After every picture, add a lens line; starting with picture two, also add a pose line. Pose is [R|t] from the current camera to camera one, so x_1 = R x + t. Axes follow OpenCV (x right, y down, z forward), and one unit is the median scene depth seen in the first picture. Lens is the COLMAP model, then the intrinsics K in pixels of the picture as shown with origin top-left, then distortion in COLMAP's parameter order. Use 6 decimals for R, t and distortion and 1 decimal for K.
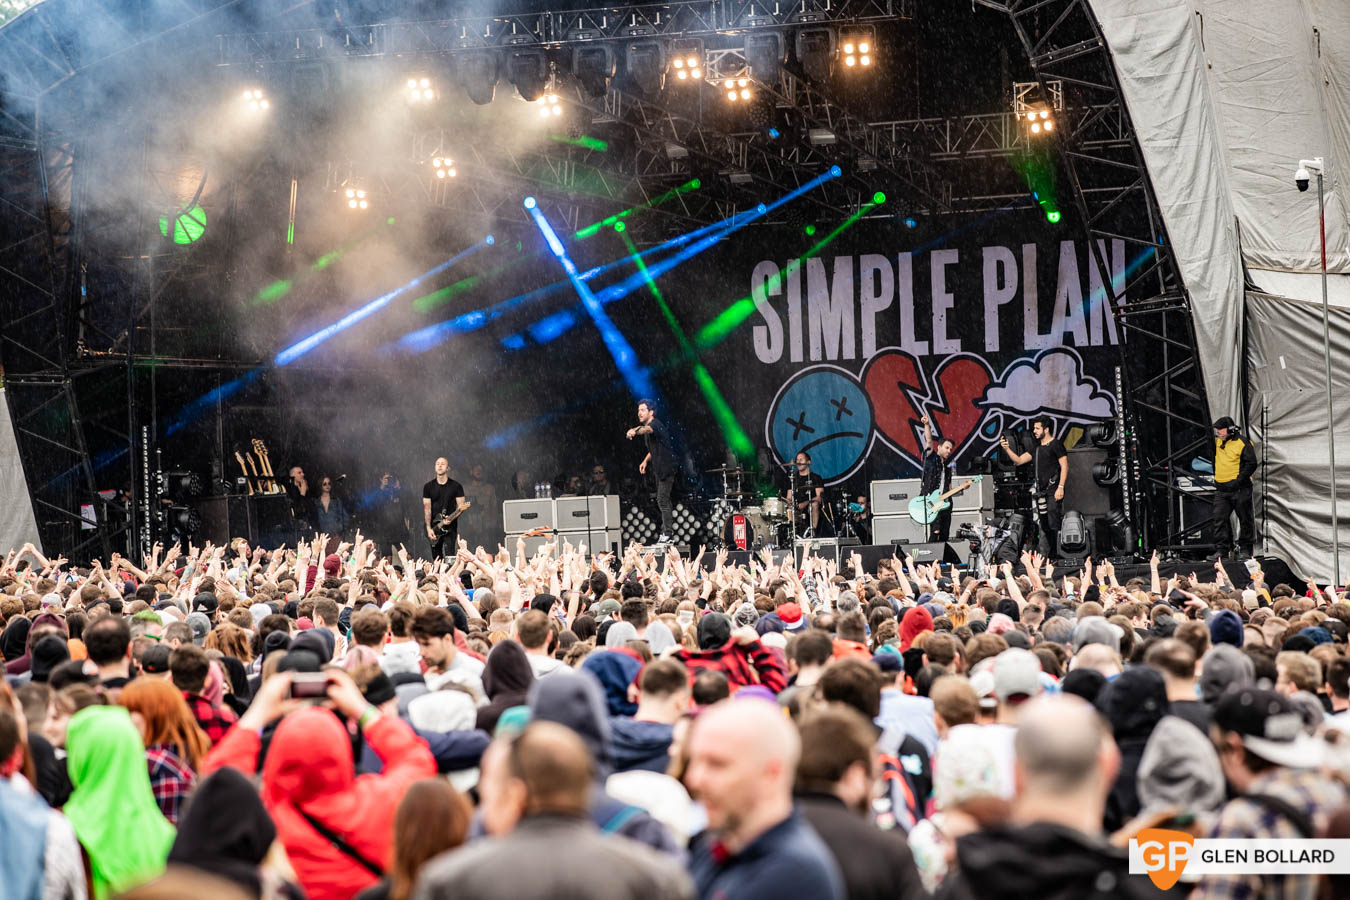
lens RADIAL K [[6439.7, 0, 675.4], [0, 6439.7, 452.6], [0, 0, 1]] dist [1.367702, 0.000000]
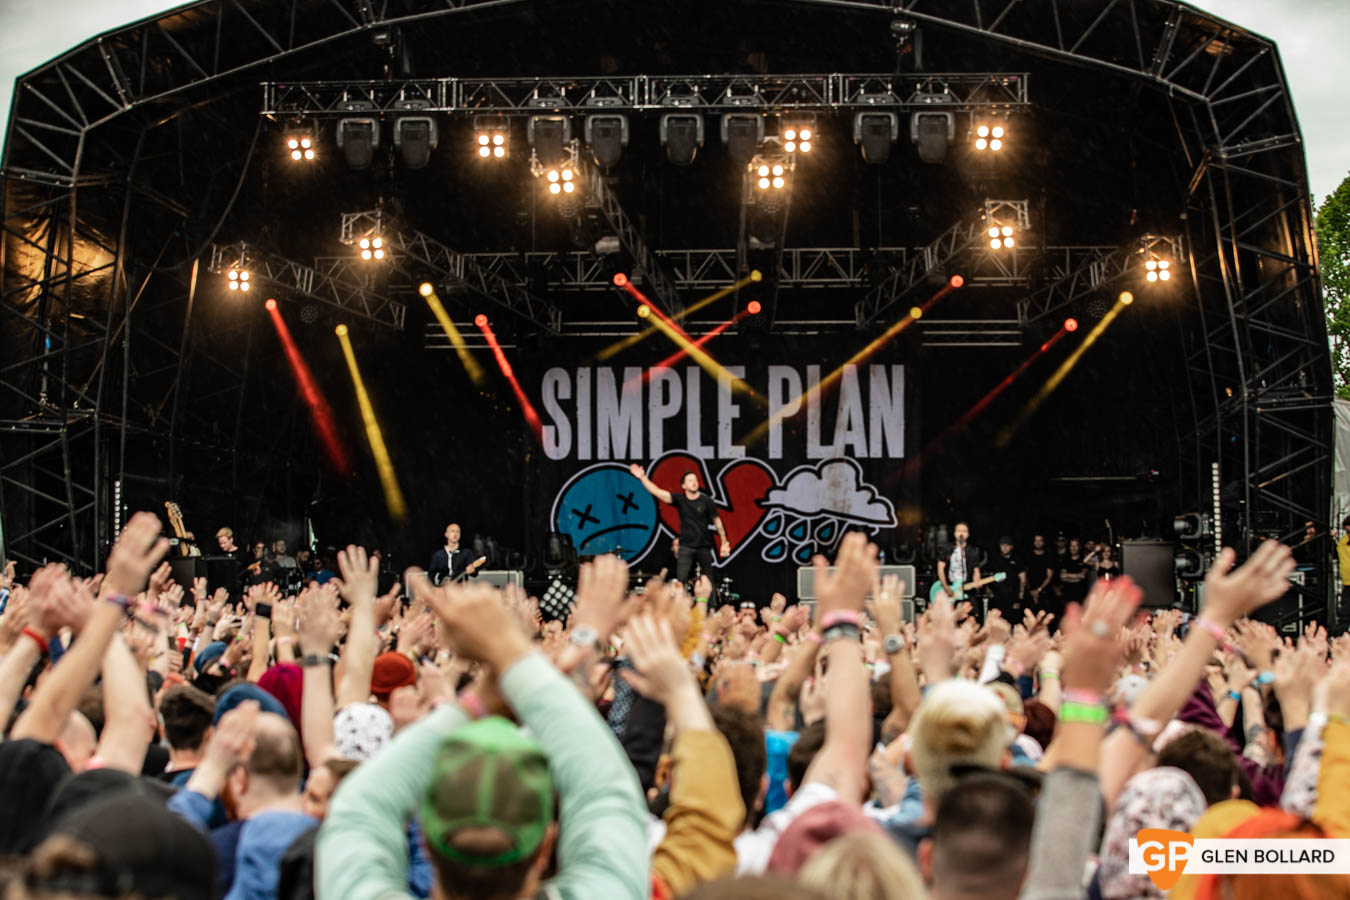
lens RADIAL K [[2933.1, 0, 675.1], [0, 2933.1, 452.8], [0, 0, 1]] dist [-0.343833, 0.000000]
pose [[0.918850, 0.054993, 0.390756, -0.166886], [-0.037300, 0.997912, -0.052732, 0.011015], [-0.392840, 0.033878, 0.918983, 0.536736]]
